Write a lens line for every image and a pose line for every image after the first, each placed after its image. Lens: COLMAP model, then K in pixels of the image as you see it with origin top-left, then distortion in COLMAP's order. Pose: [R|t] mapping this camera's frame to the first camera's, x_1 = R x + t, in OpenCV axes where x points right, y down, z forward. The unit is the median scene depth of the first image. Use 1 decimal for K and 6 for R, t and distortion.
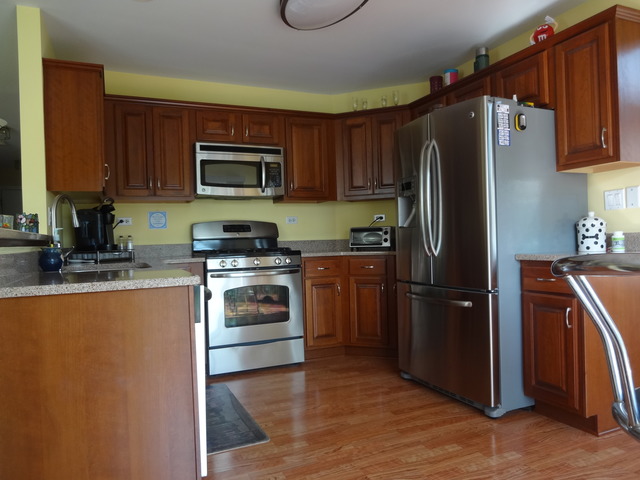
lens RADIAL K [[465.2, 0, 321.6], [0, 465.2, 242.9], [0, 0, 1]] dist [-0.019292, -0.003811]
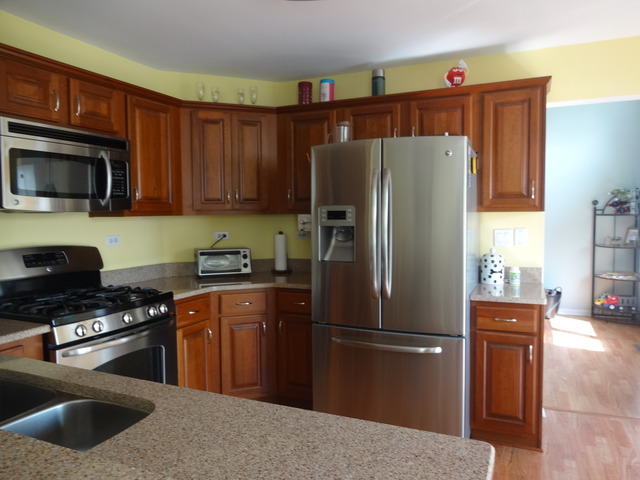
lens RADIAL K [[465.2, 0, 323.3], [0, 465.2, 242.1], [0, 0, 1]] dist [-0.019292, -0.003811]
pose [[0.740100, -0.018331, 0.672247, -0.352137], [-0.008354, 0.999301, 0.036447, -0.087892], [-0.672445, -0.032591, 0.739429, 0.322522]]
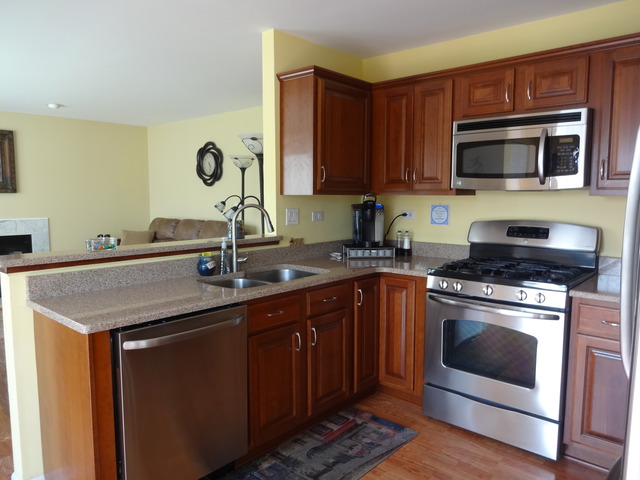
lens RADIAL K [[465.2, 0, 321.7], [0, 465.2, 239.6], [0, 0, 1]] dist [-0.019292, -0.003811]
pose [[0.410469, 0.118252, -0.904175, 0.359423], [-0.024963, 0.992641, 0.118490, -0.105311], [0.911533, -0.026065, 0.410400, 0.467483]]
